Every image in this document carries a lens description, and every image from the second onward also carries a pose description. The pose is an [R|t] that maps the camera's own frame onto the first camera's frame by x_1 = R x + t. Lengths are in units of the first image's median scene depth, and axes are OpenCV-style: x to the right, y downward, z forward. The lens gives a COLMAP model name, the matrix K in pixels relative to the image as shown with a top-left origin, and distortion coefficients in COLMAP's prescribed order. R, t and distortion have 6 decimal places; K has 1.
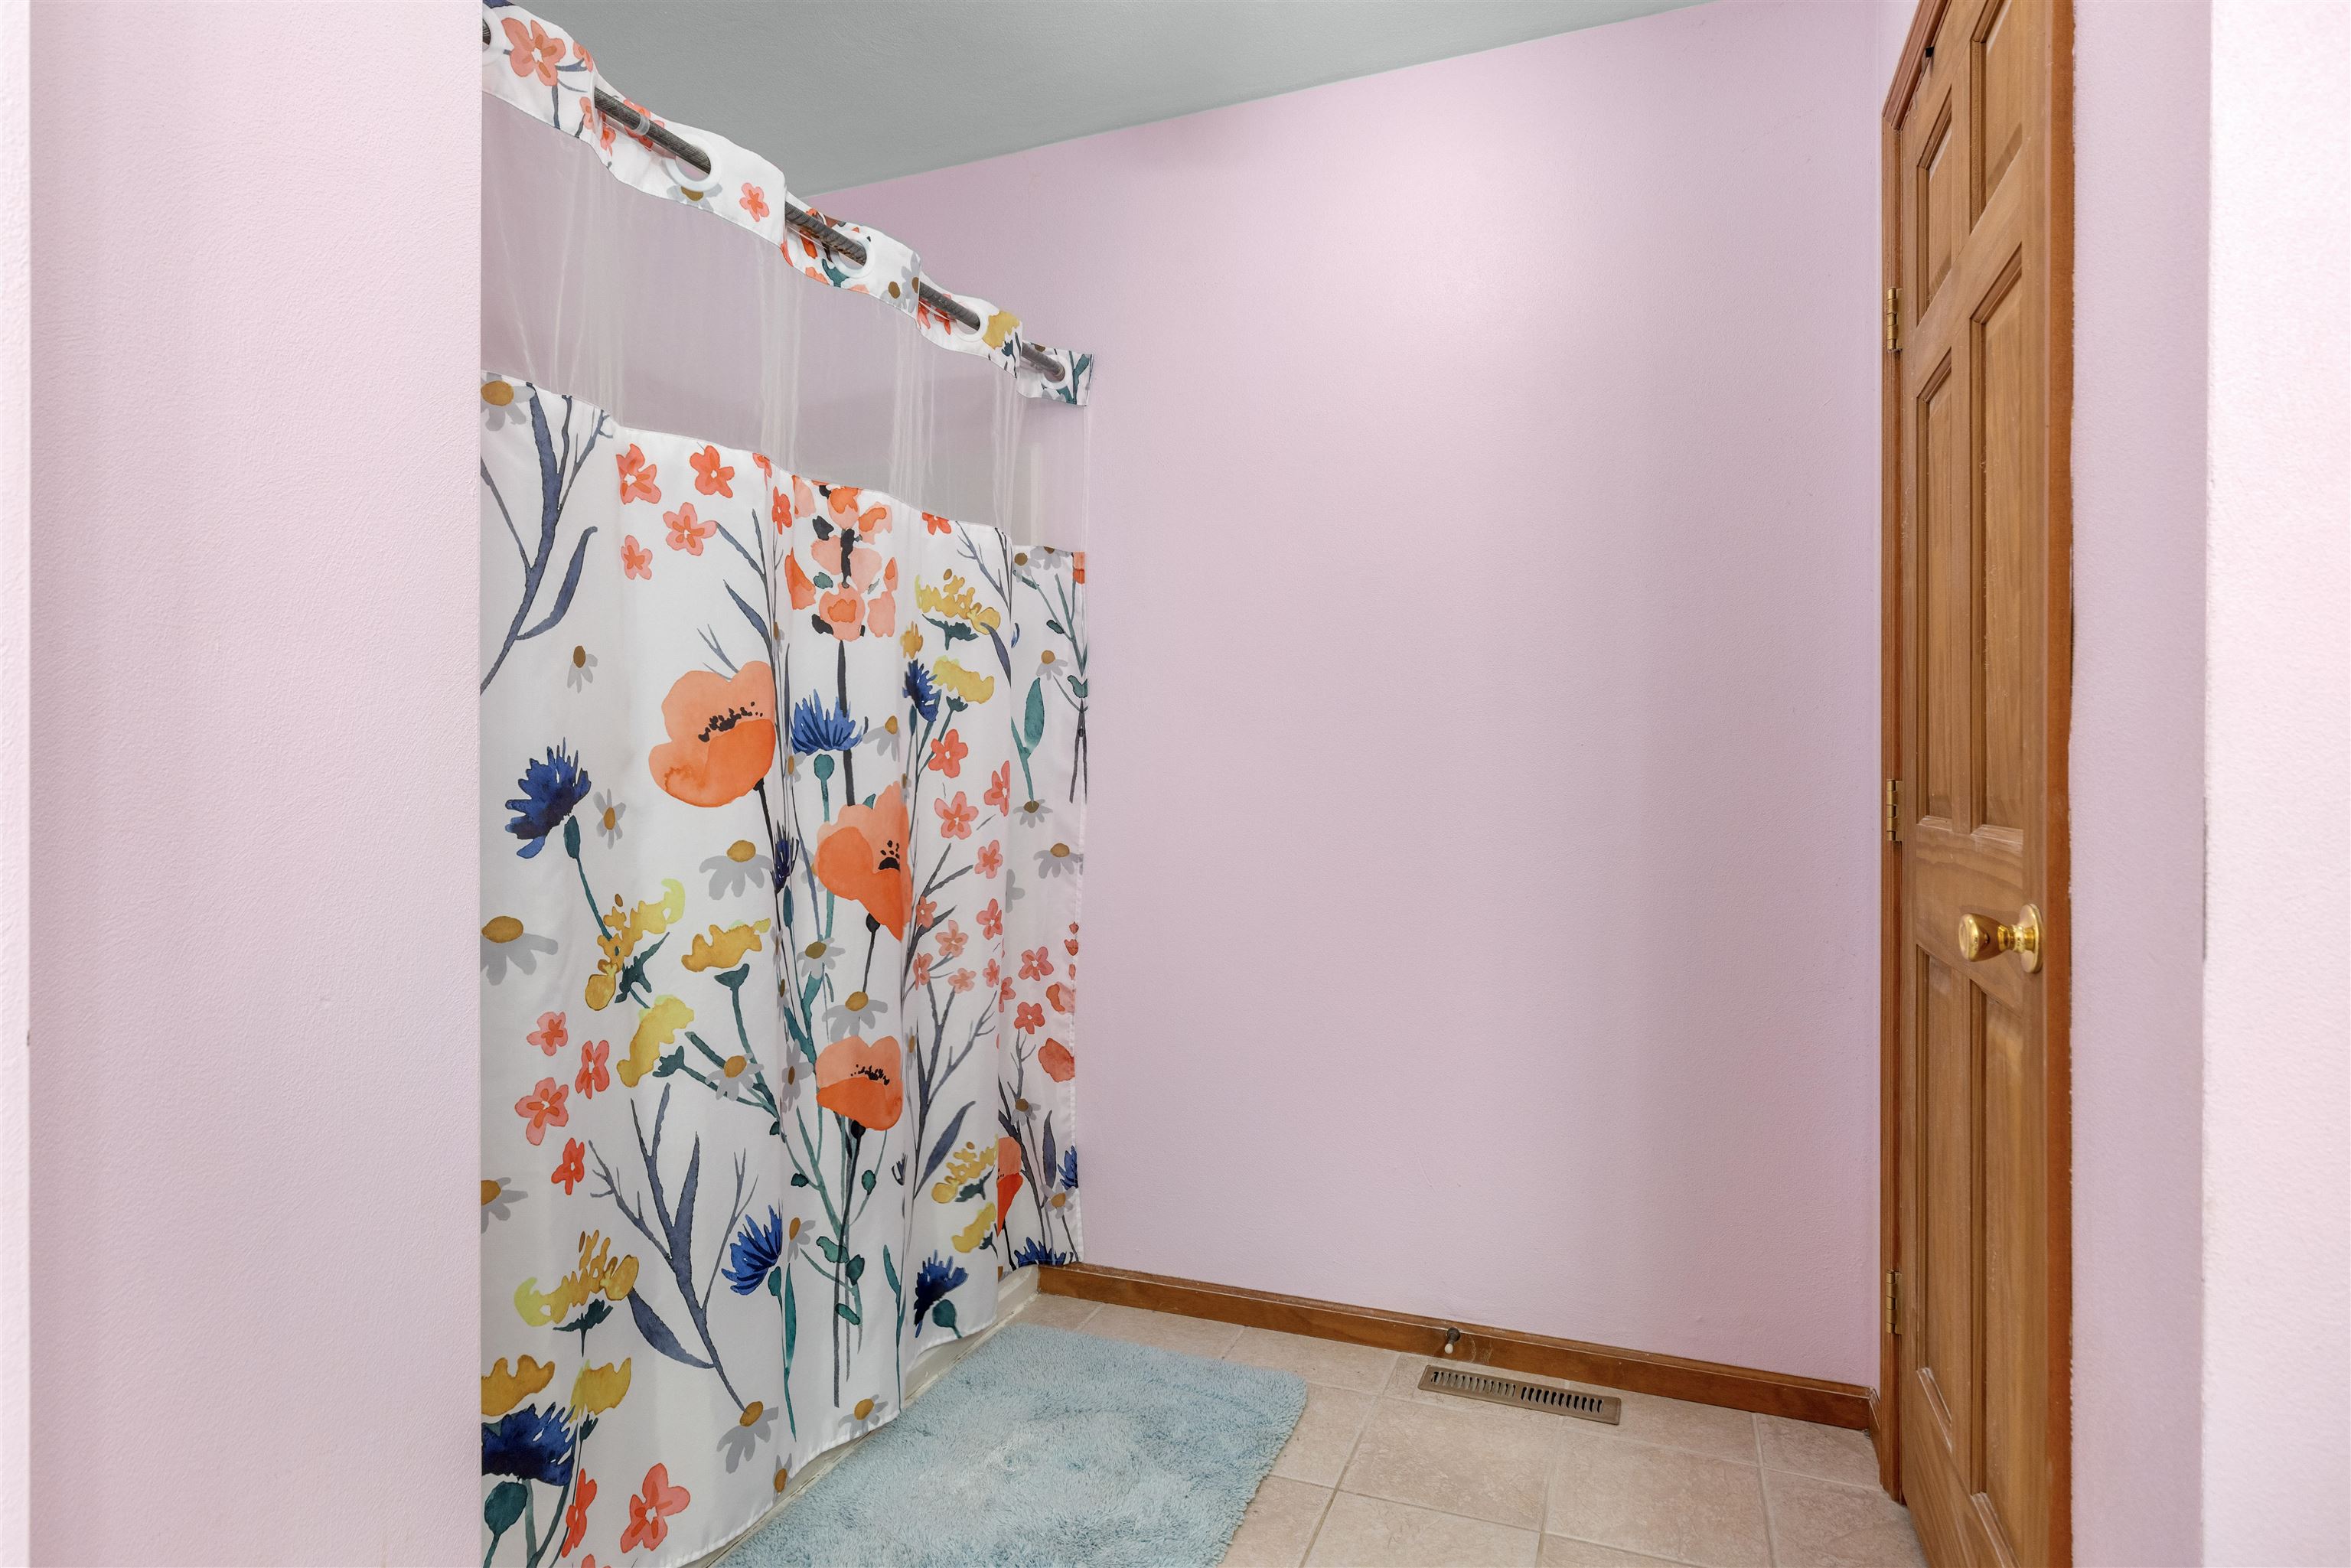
lens RADIAL K [[1247.3, 0, 1167.5], [0, 1247.3, 772.2], [0, 0, 1]] dist [0.001576, 0.000555]
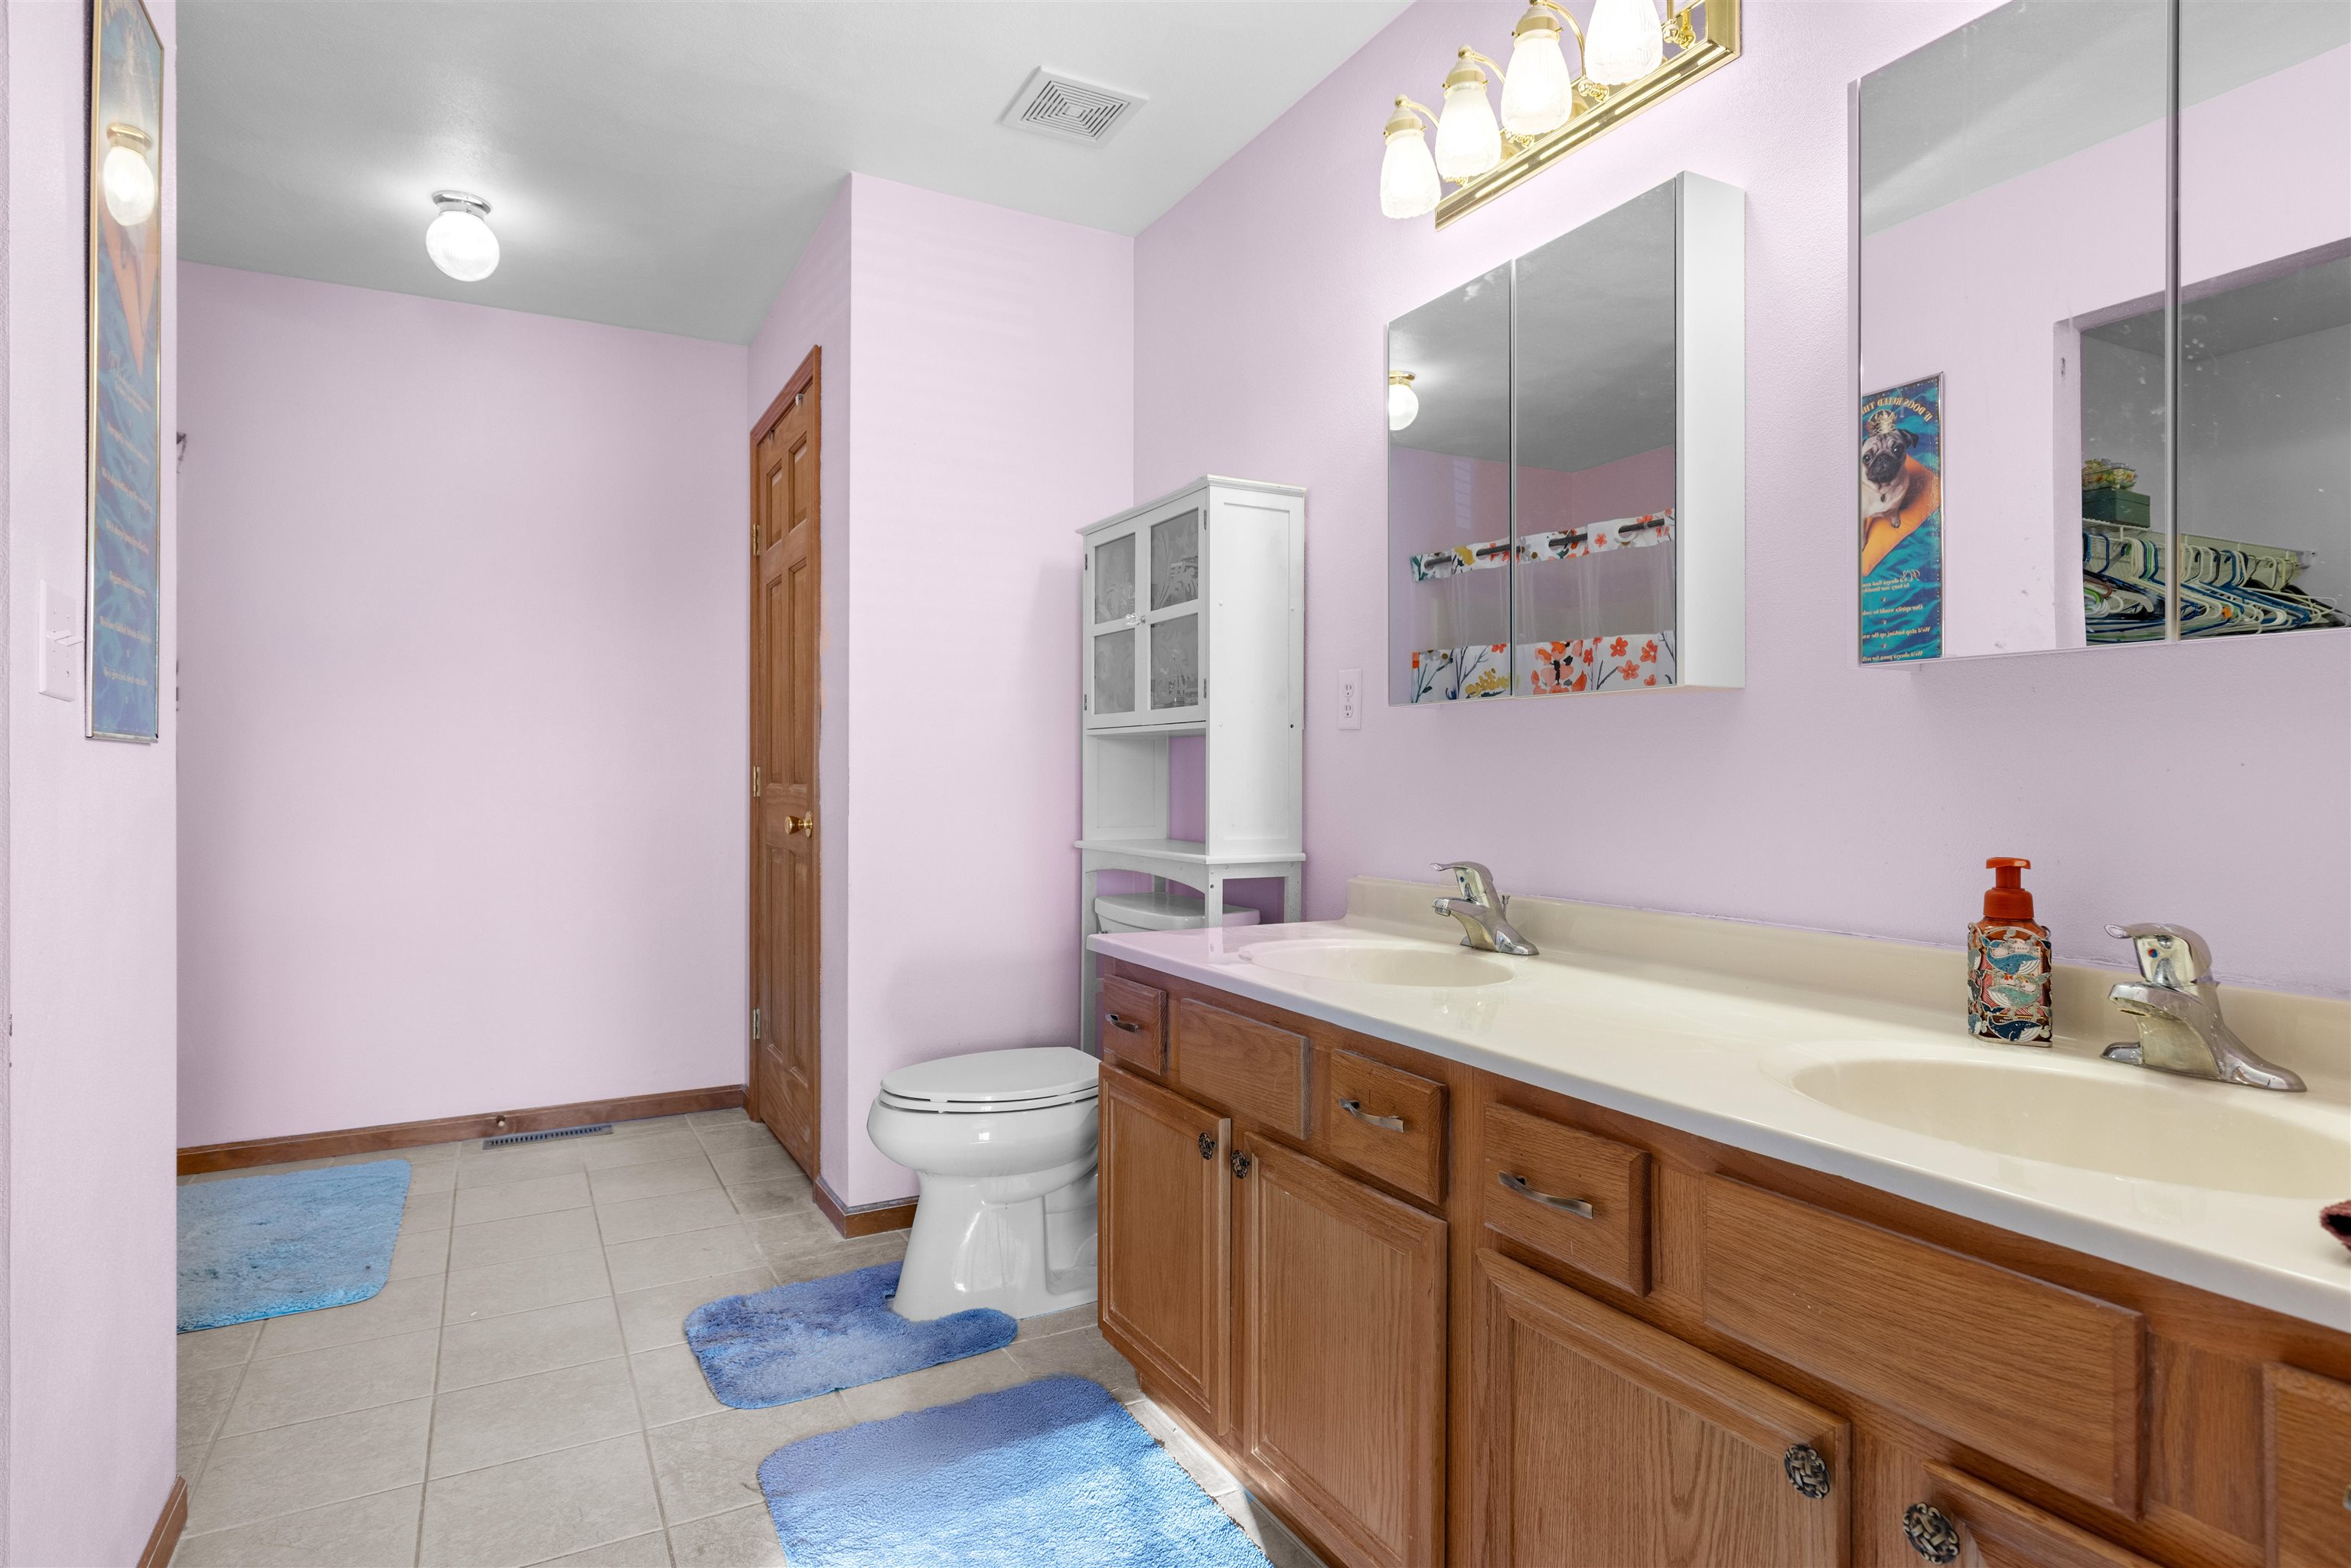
lens RADIAL K [[1247.3, 0, 1167.5], [0, 1247.3, 772.2], [0, 0, 1]] dist [0.001576, 0.000555]
pose [[0.648648, 0.002875, 0.761083, -0.593161], [0.001137, 0.999988, -0.004746, 0.026332], [-0.761088, 0.003944, 0.648637, -0.926788]]
